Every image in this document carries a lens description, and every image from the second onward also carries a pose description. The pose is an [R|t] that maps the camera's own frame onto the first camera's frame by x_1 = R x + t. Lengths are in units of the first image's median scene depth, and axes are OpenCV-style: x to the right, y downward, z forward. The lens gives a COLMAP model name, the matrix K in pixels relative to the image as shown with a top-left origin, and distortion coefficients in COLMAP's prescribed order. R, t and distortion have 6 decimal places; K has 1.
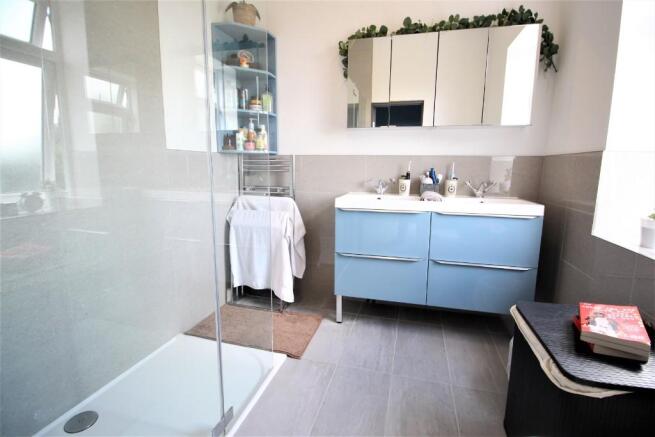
lens RADIAL K [[304.1, 0, 330.0], [0, 304.1, 218.0], [0, 0, 1]] dist [-0.010473, -0.002560]
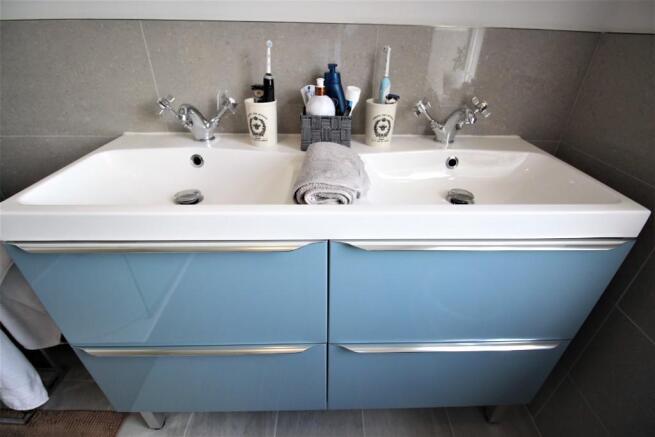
lens RADIAL K [[304.1, 0, 328.1], [0, 304.1, 214.0], [0, 0, 1]] dist [-0.010473, -0.002560]
pose [[0.961304, -0.138257, 0.238285, 0.225729], [0.039611, 0.925328, 0.377092, -0.138140], [-0.272628, -0.353061, 0.894998, 0.629970]]
